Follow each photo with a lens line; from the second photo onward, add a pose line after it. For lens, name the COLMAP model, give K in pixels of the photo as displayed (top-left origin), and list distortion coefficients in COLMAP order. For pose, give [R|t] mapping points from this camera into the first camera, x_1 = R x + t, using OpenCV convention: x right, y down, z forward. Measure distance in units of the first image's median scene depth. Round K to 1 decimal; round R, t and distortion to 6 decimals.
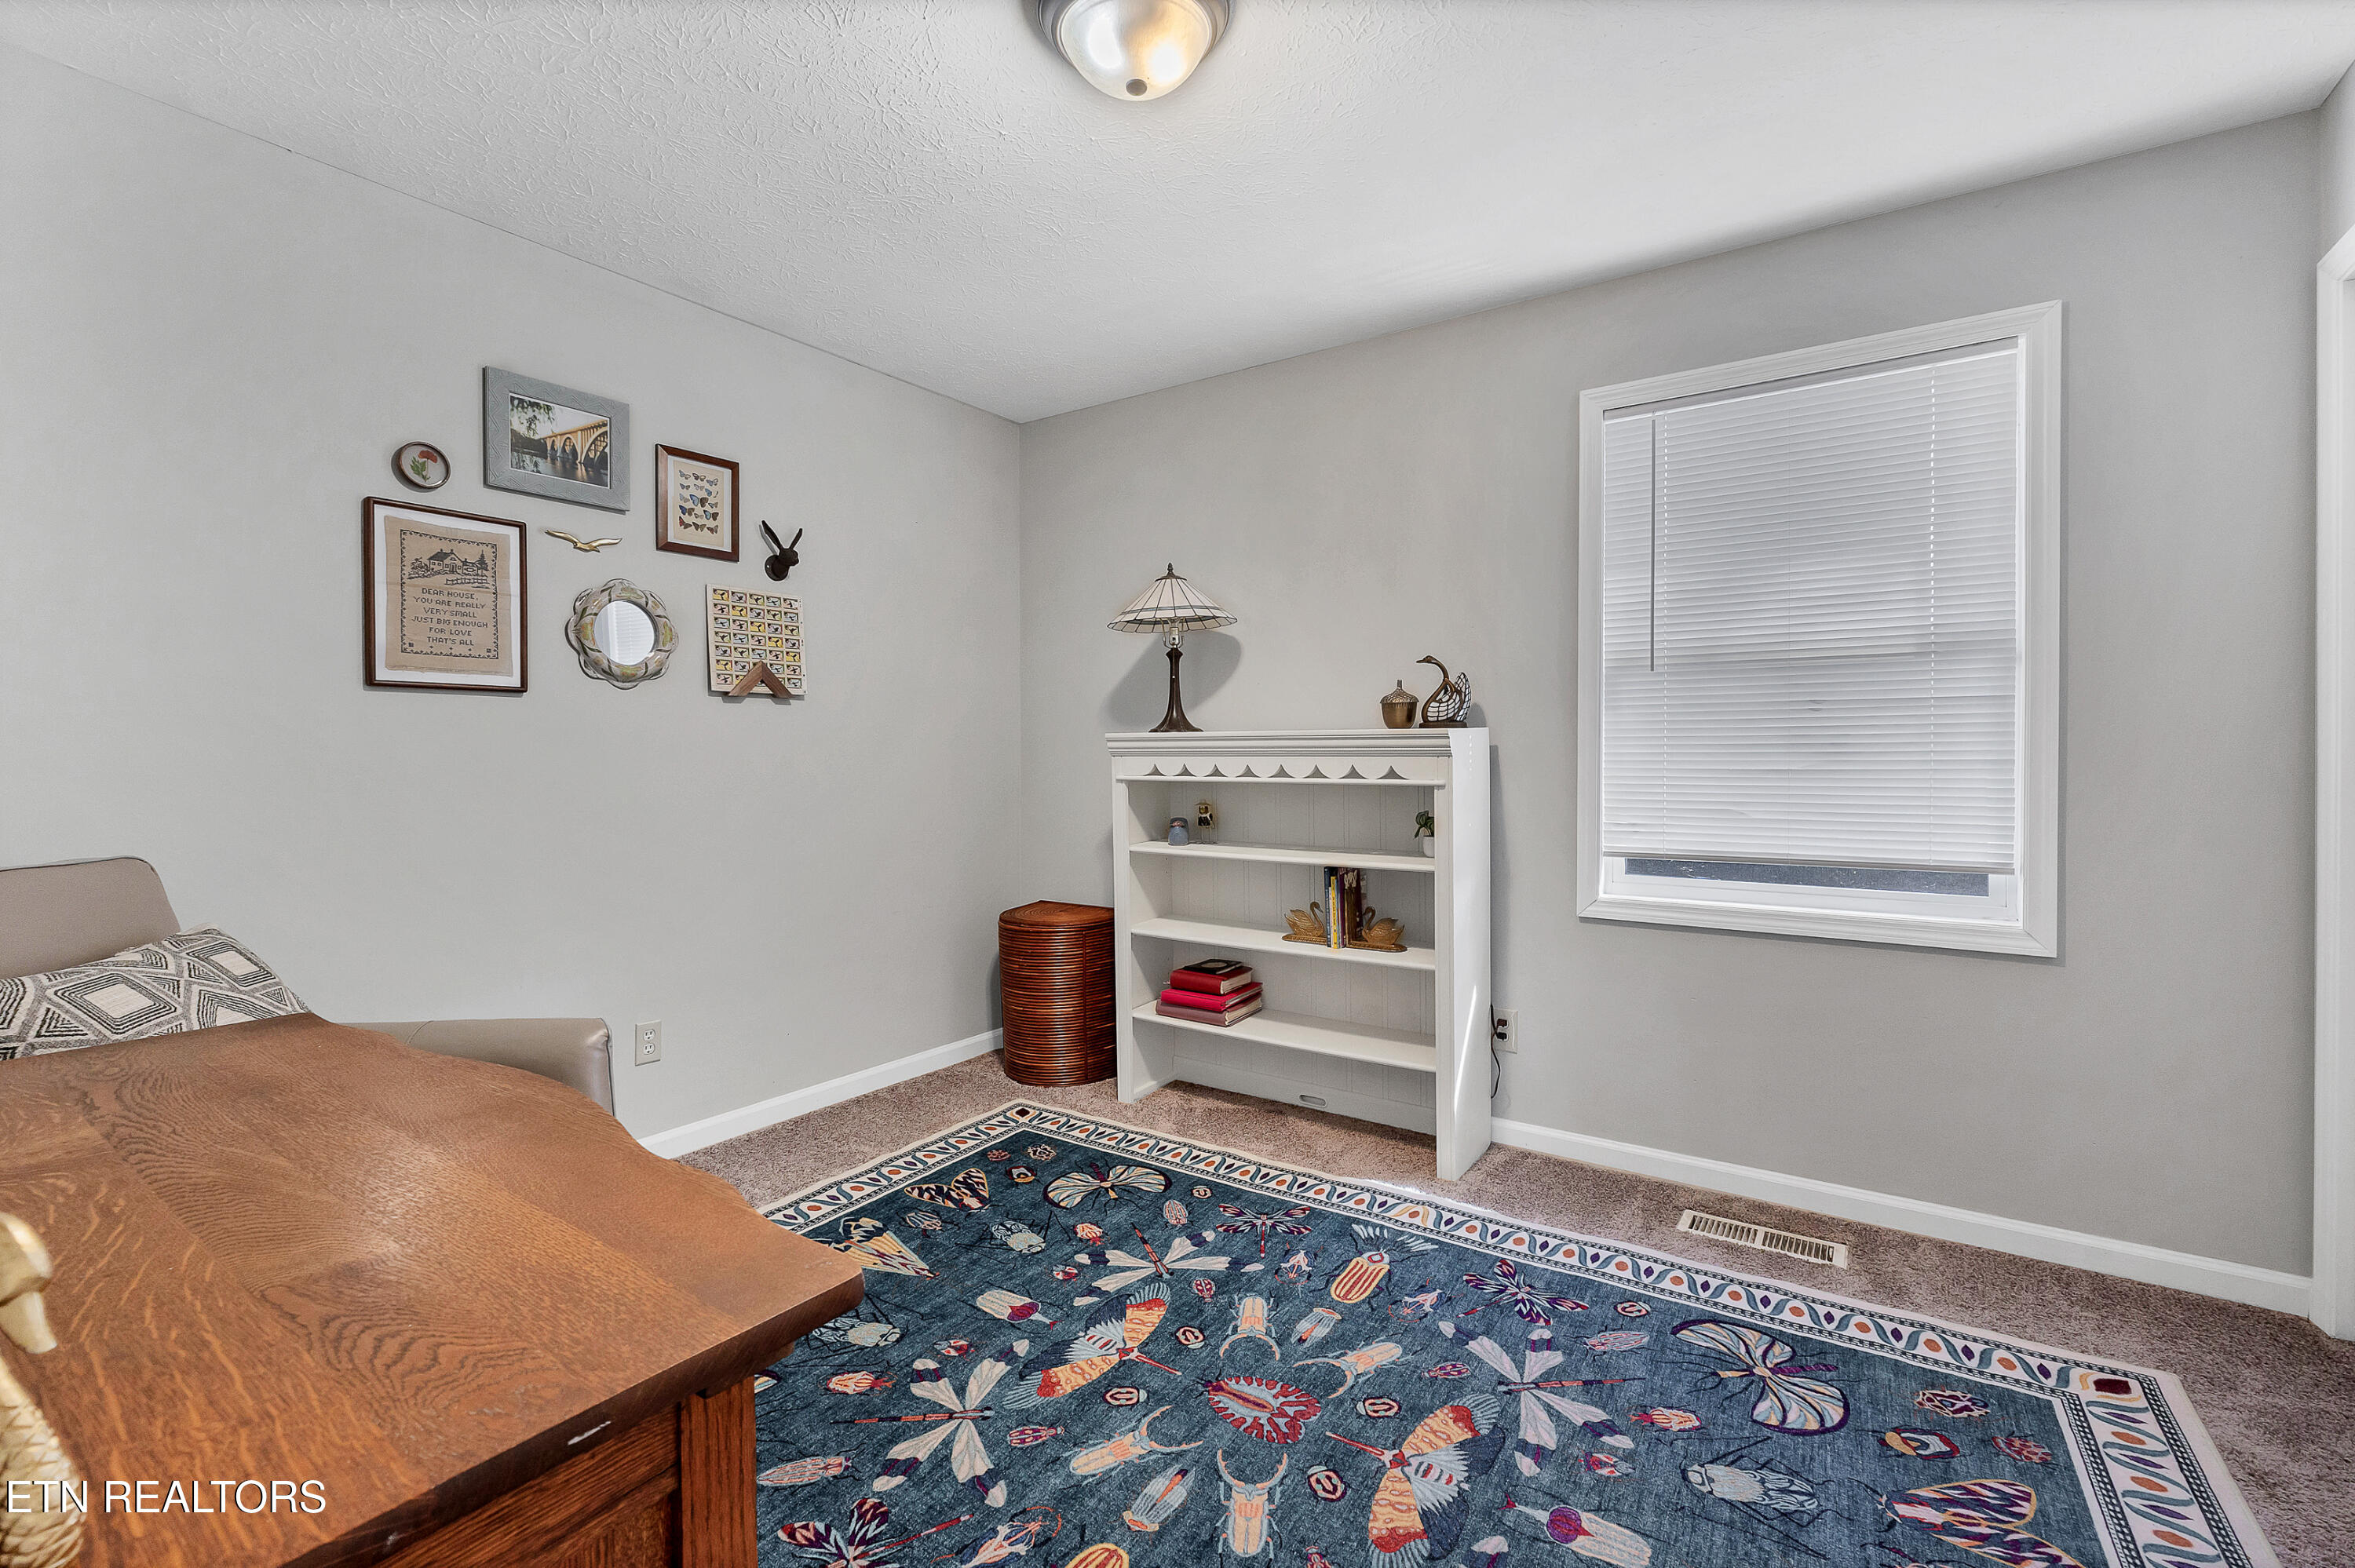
lens RADIAL K [[985.1, 0, 1173.6], [0, 985.1, 767.0], [0, 0, 1]] dist [-0.002837, -0.000236]
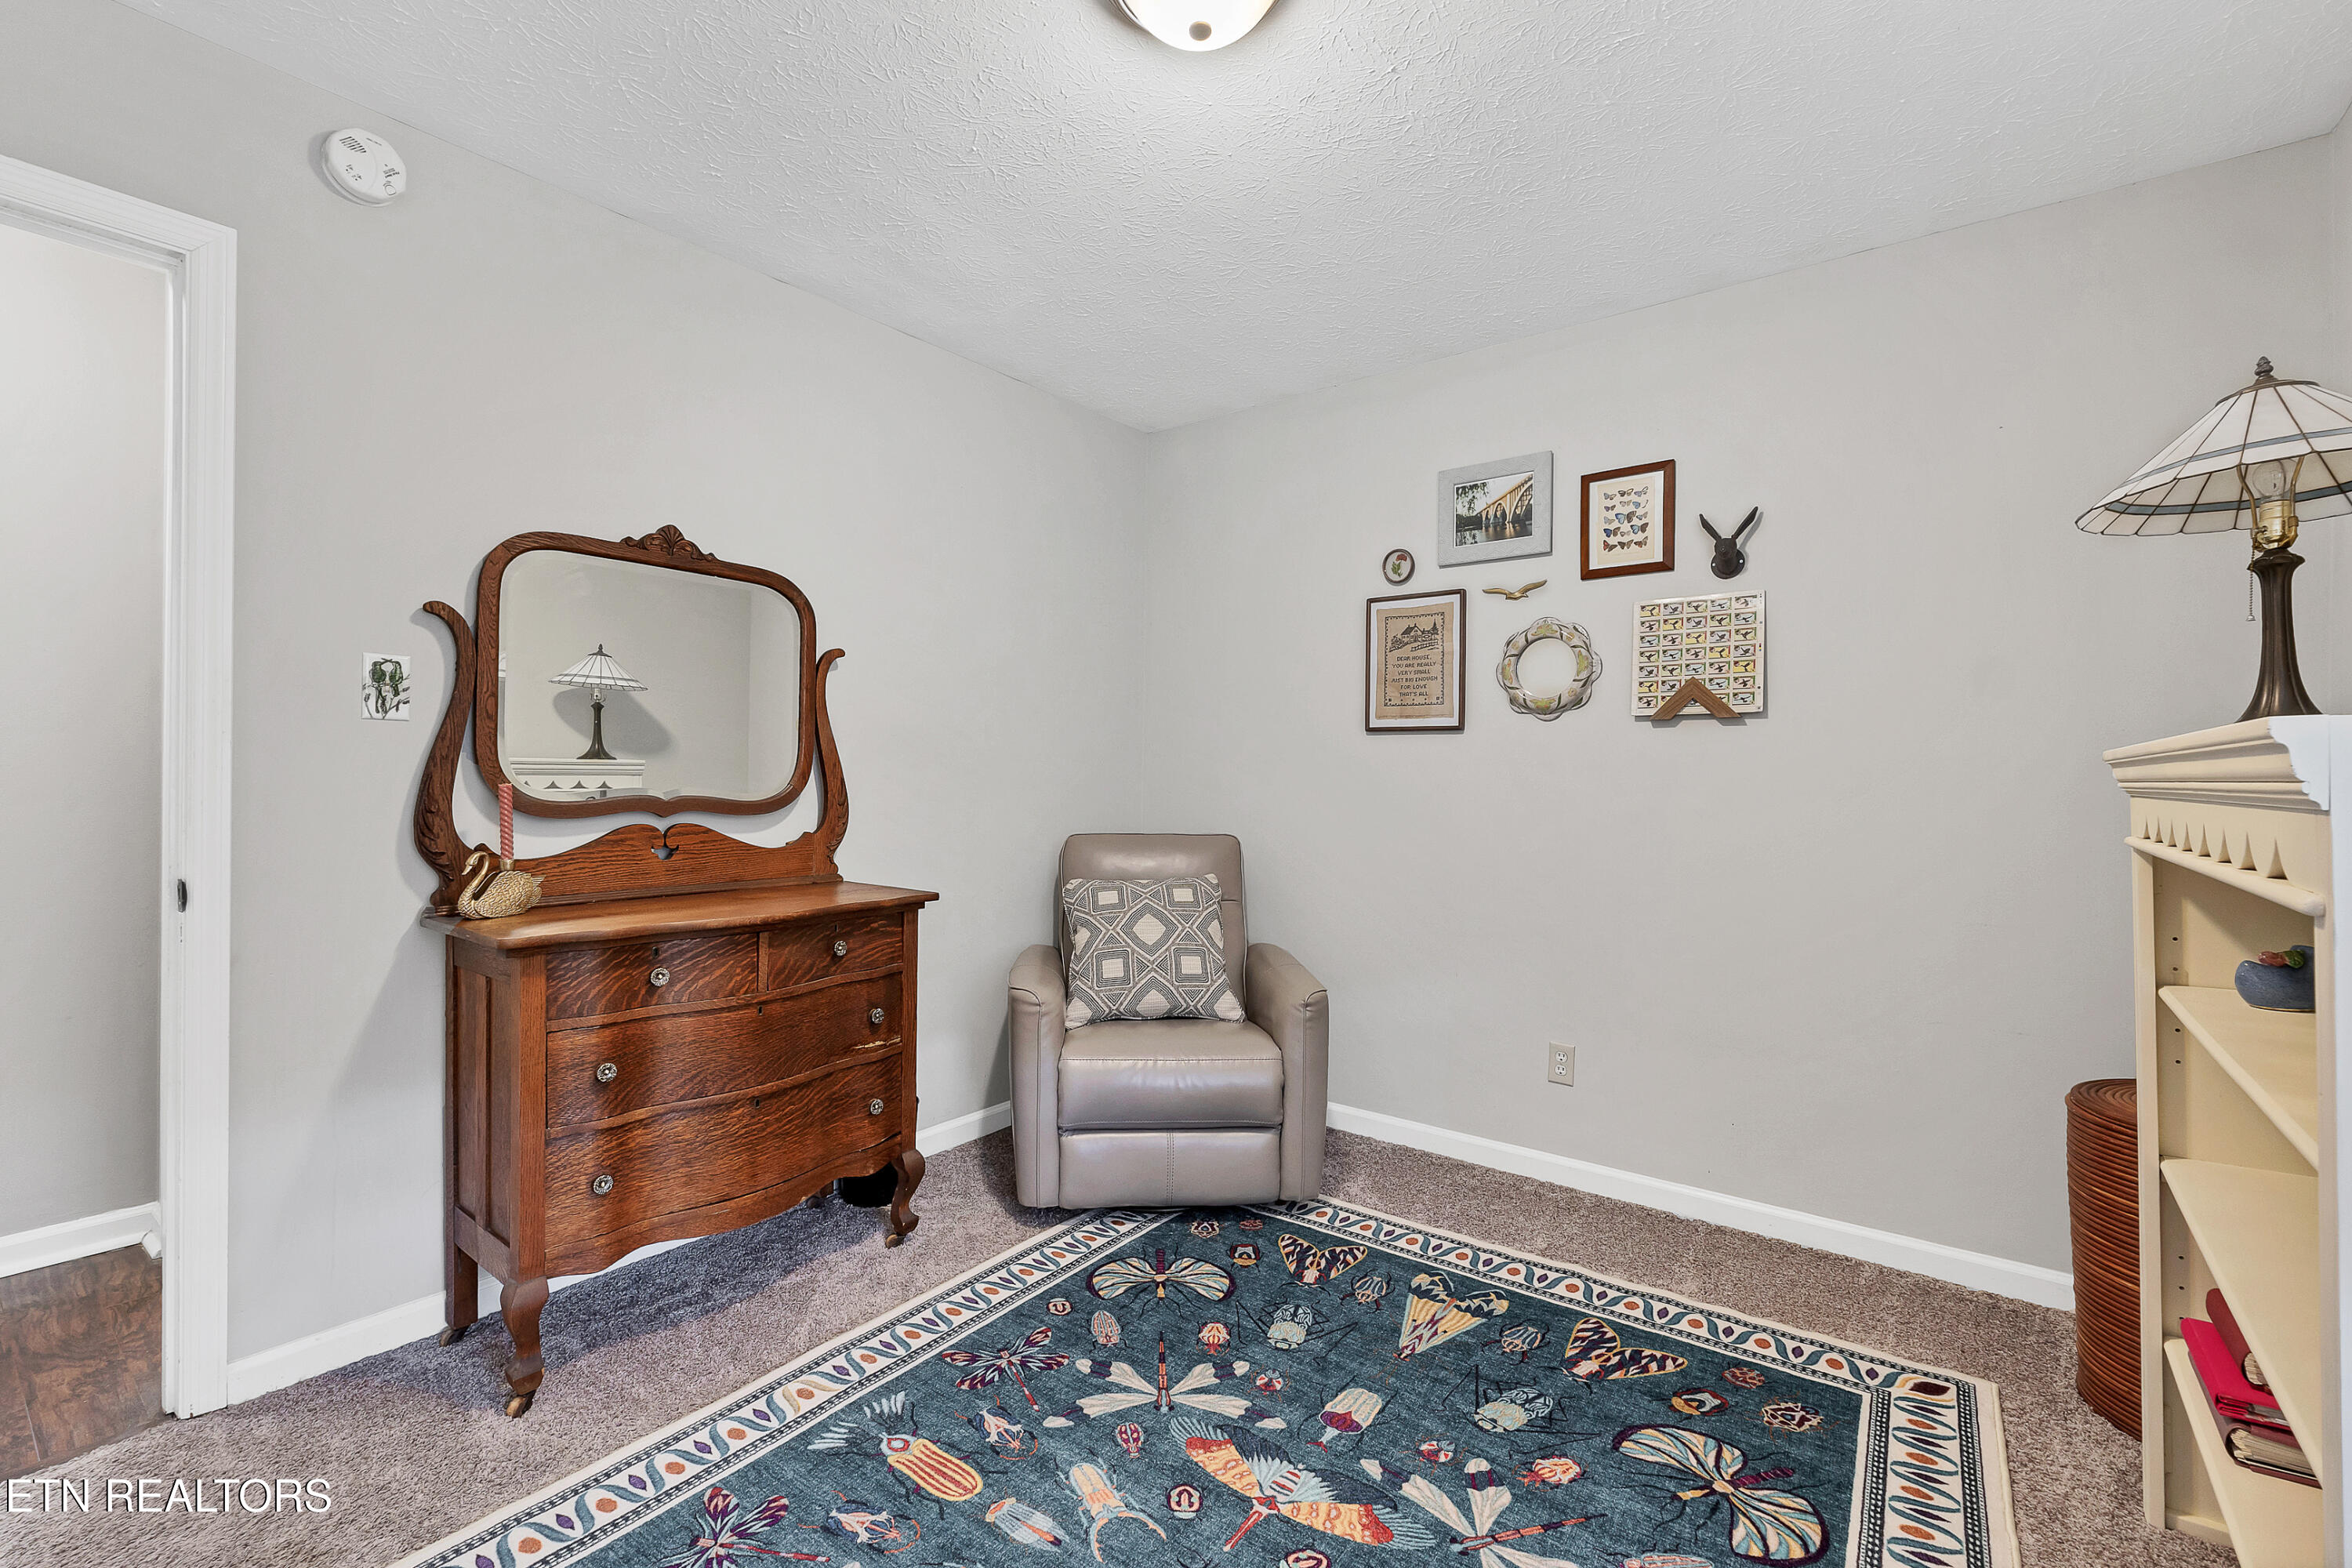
lens RADIAL K [[1025.8, 0, 1176.0], [0, 1025.8, 784.0], [0, 0, 1]] dist [-0.010448, -0.000024]
pose [[-0.044317, 0.009068, -0.998976, 0.588145], [-0.024741, 0.999642, 0.010172, -0.013549], [0.998711, 0.025167, -0.044077, 0.687121]]
